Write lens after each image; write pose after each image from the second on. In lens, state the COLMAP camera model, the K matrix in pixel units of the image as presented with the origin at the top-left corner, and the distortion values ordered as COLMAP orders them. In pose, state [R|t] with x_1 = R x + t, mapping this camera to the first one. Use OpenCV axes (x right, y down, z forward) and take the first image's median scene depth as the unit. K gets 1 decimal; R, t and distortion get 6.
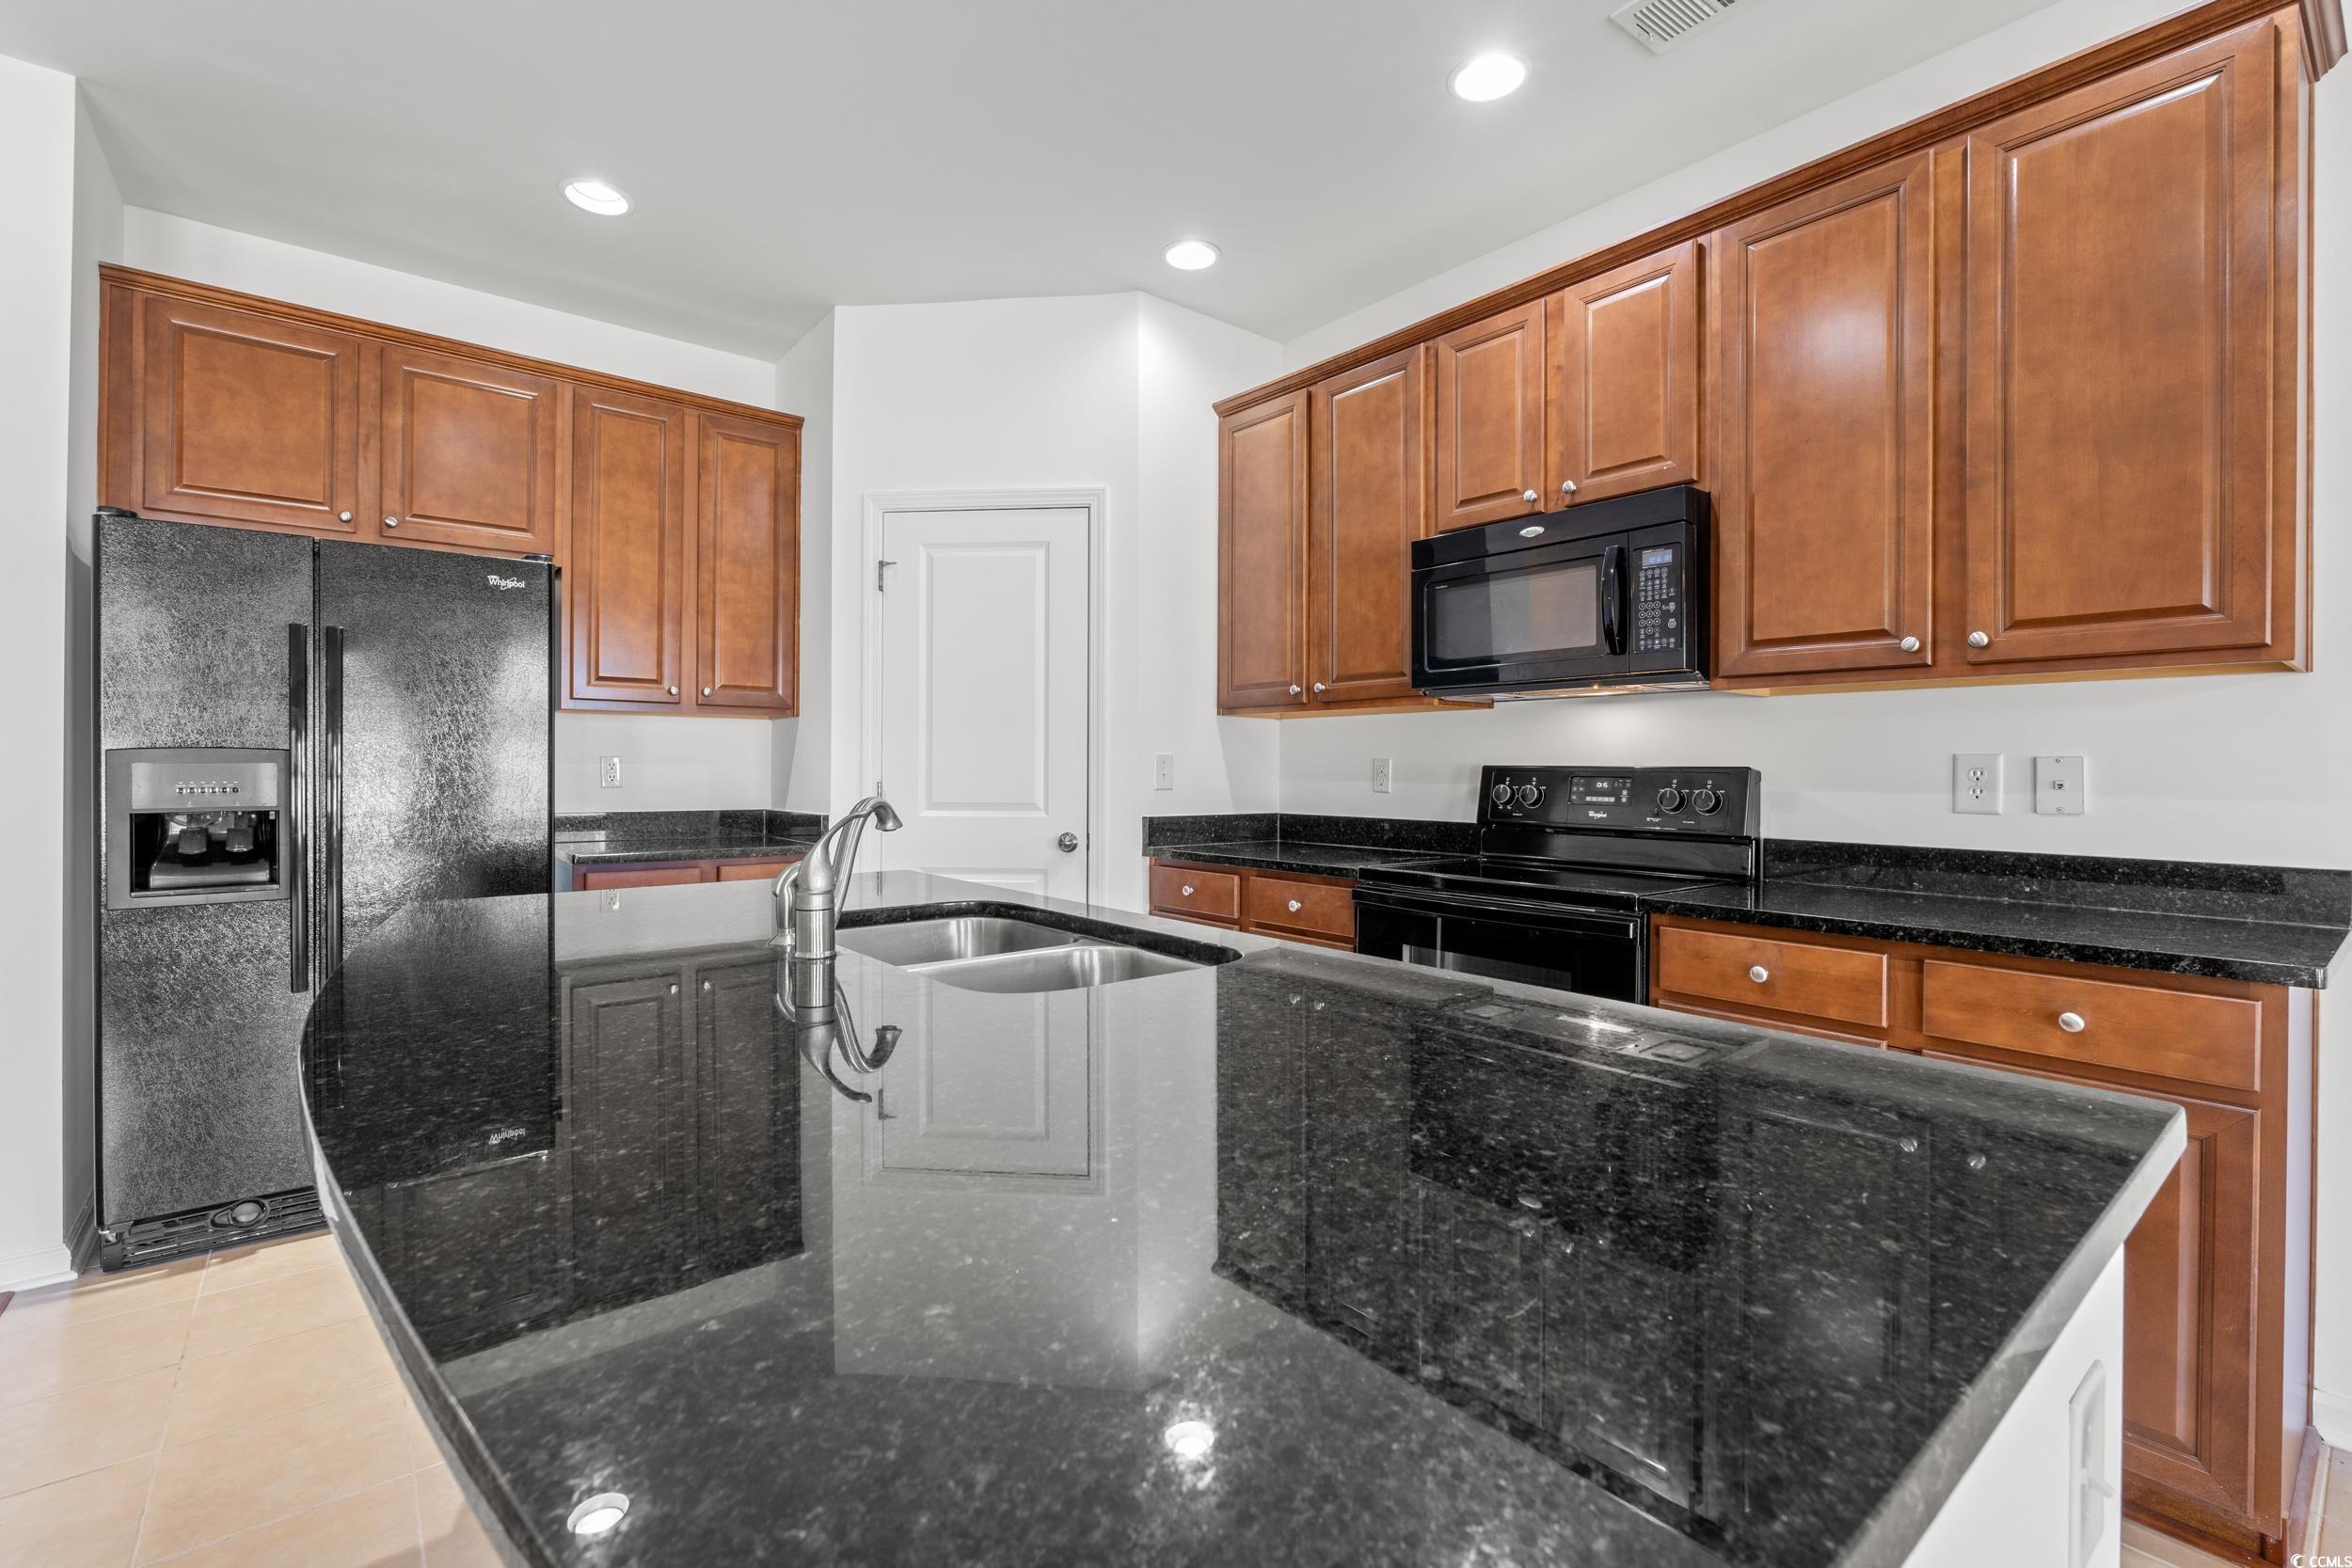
lens RADIAL K [[1031.9, 0, 1174.1], [0, 1031.9, 769.6], [0, 0, 1]] dist [-0.005508, 0.000493]
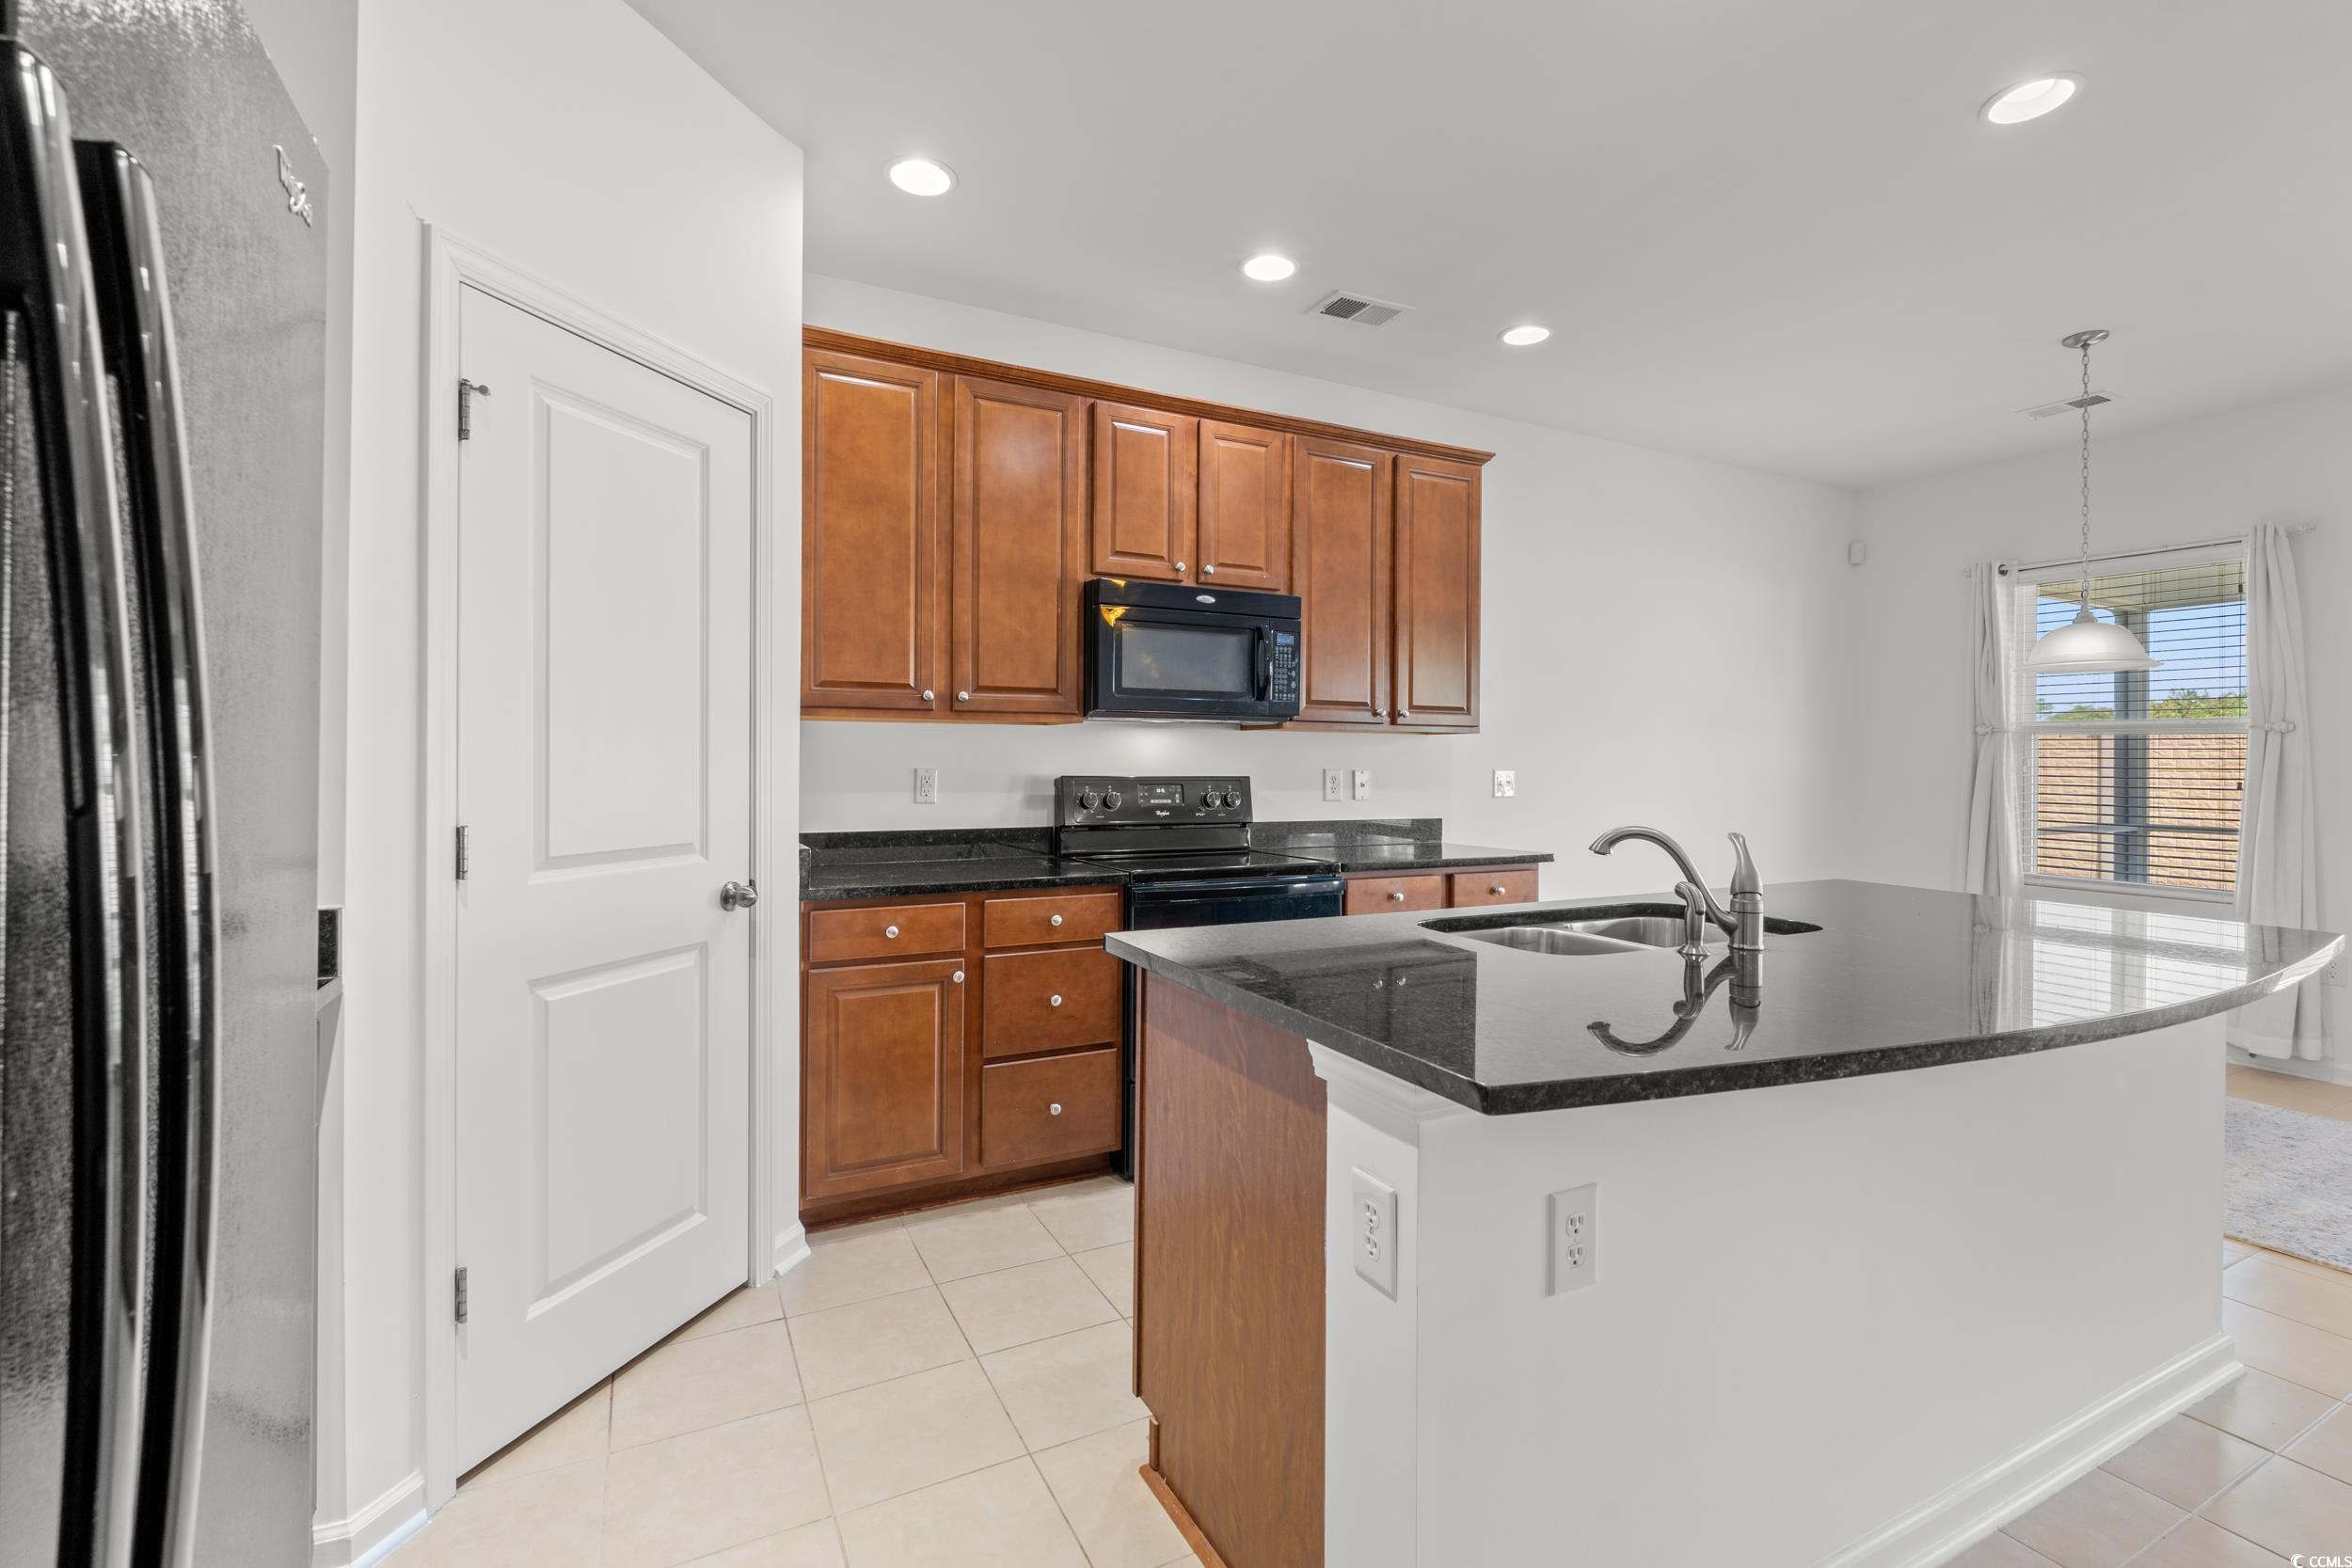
lens RADIAL K [[1031.9, 0, 1169.7], [0, 1031.9, 759.6], [0, 0, 1]] dist [-0.005508, 0.000493]
pose [[0.212584, -0.003649, 0.977136, -0.888916], [-0.005129, 0.999975, 0.004850, -0.031541], [-0.977129, -0.006043, 0.212560, 0.720506]]
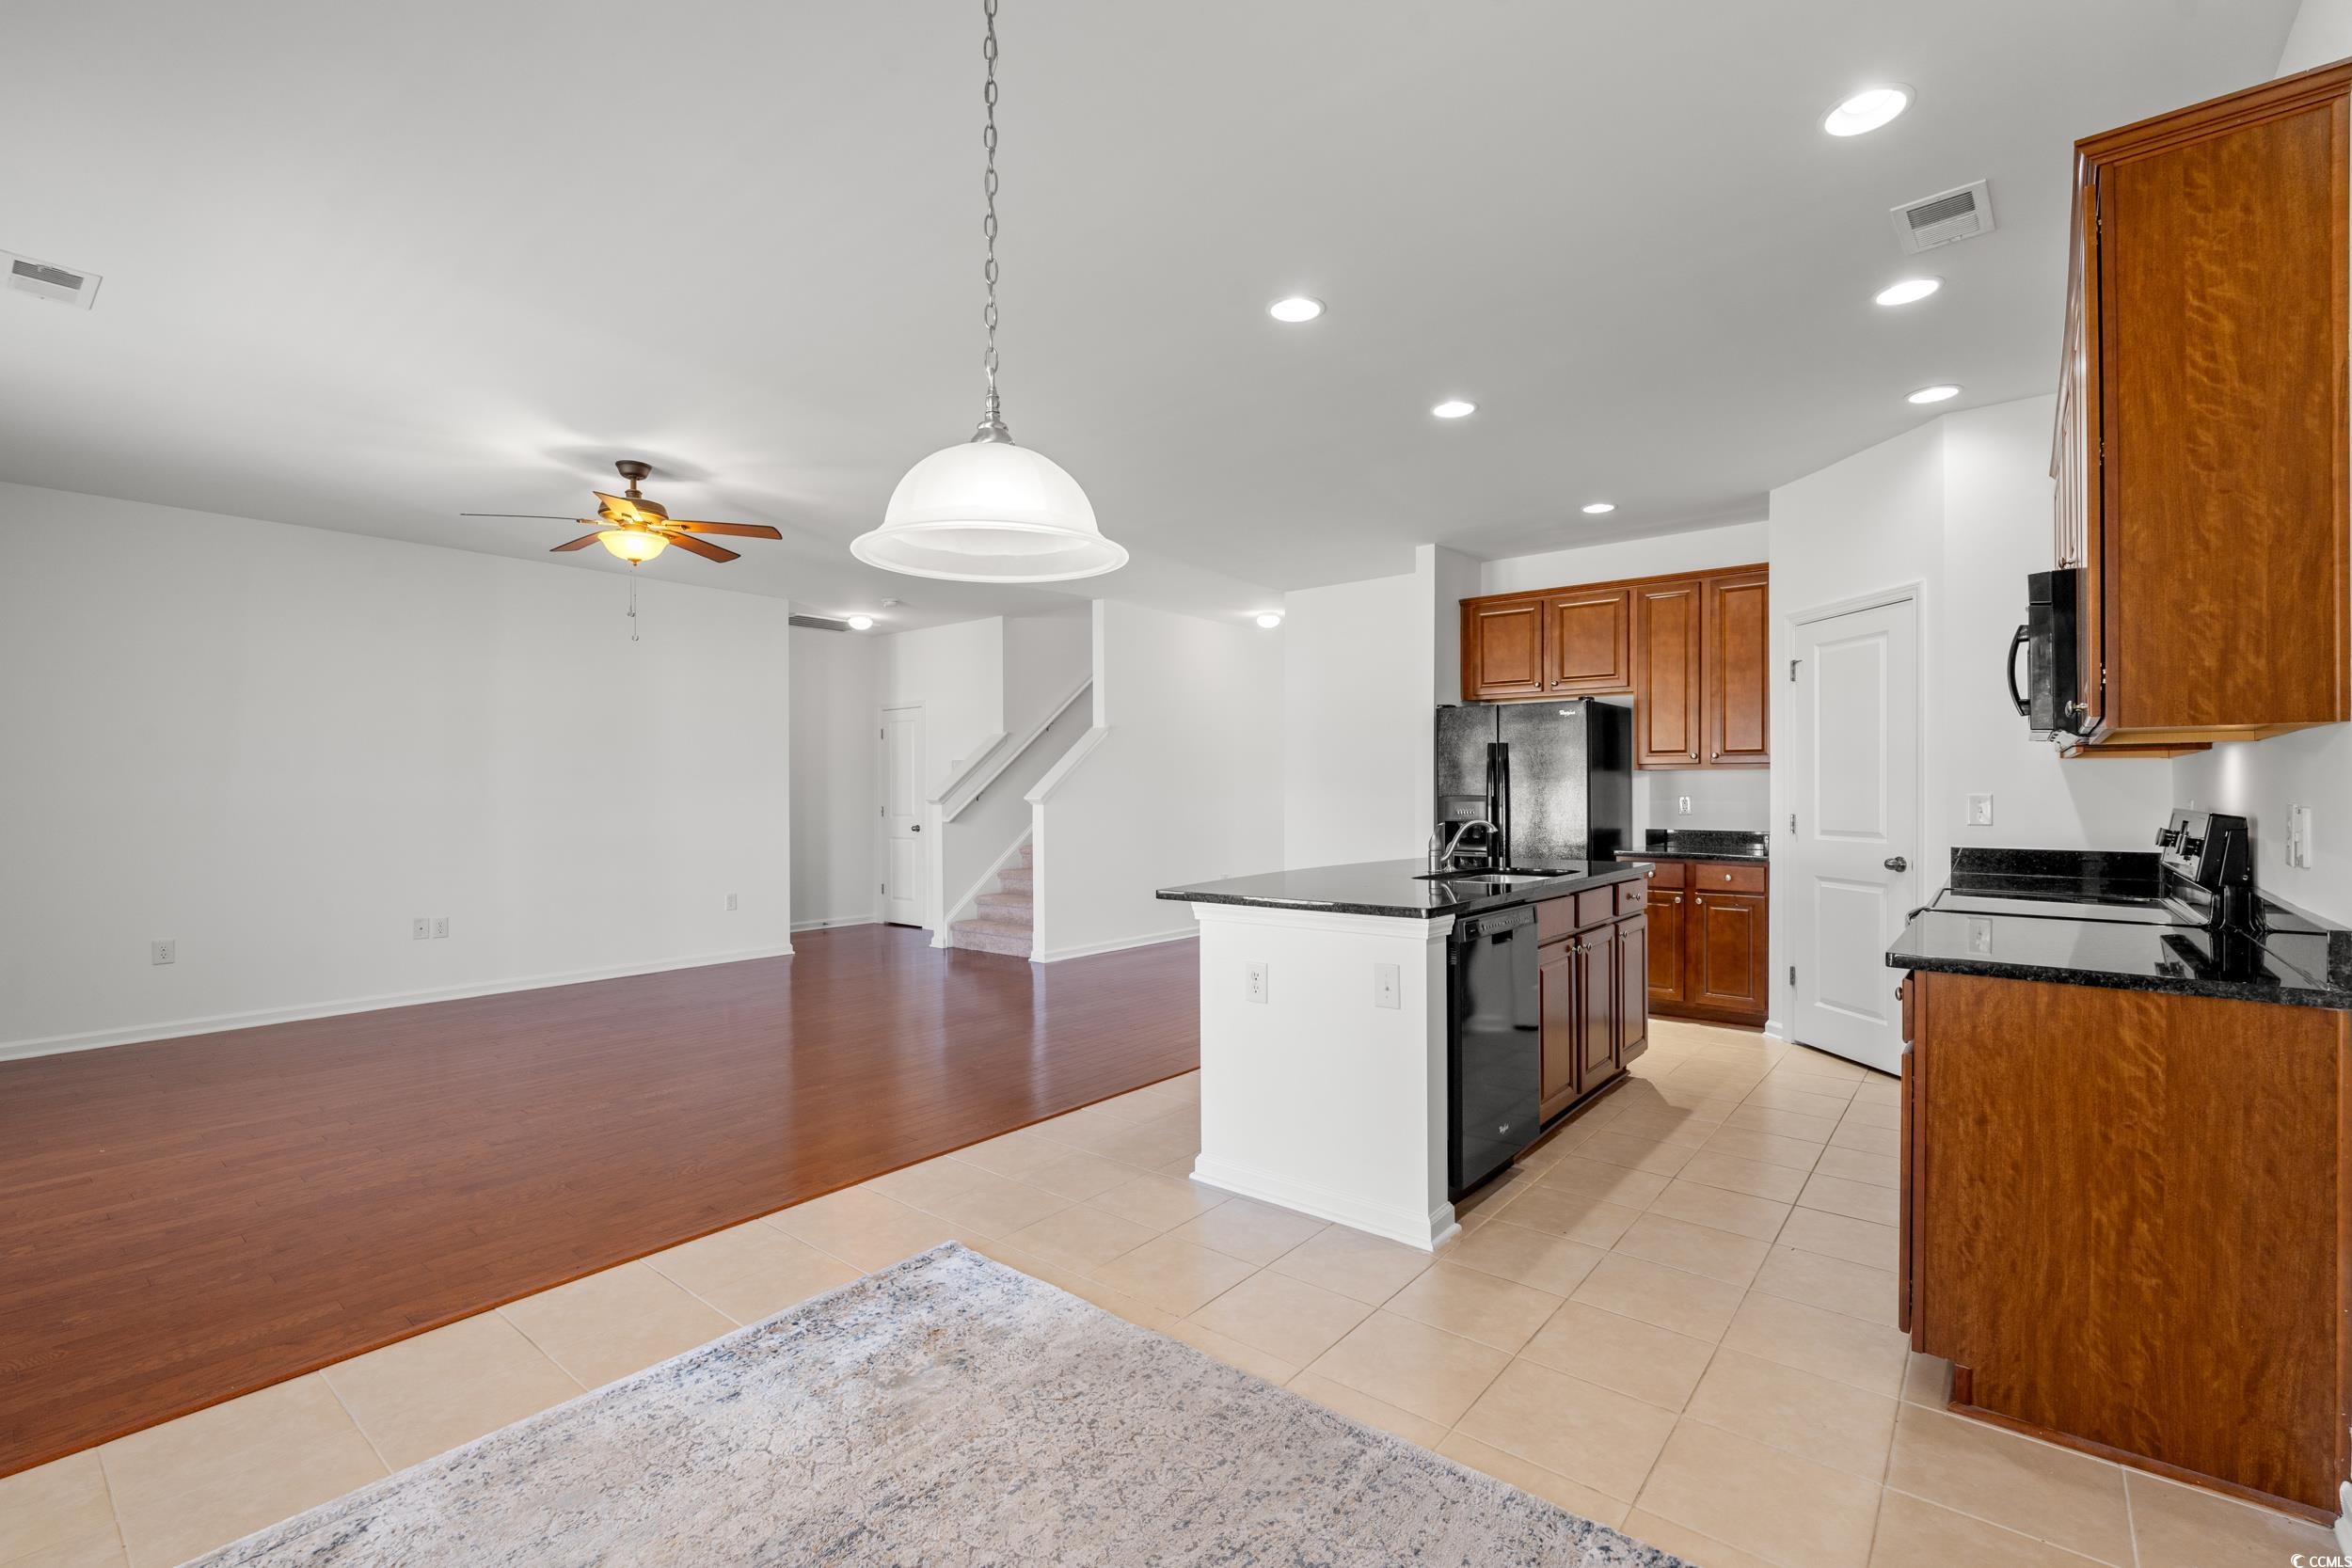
lens RADIAL K [[1031.9, 0, 1173.3], [0, 1031.9, 789.6], [0, 0, 1]] dist [-0.005508, 0.000493]
pose [[0.197287, -0.007617, -0.980316, 1.220337], [-0.001212, 0.999967, -0.008013, -0.012017], [0.980345, 0.002769, 0.197272, -0.167544]]
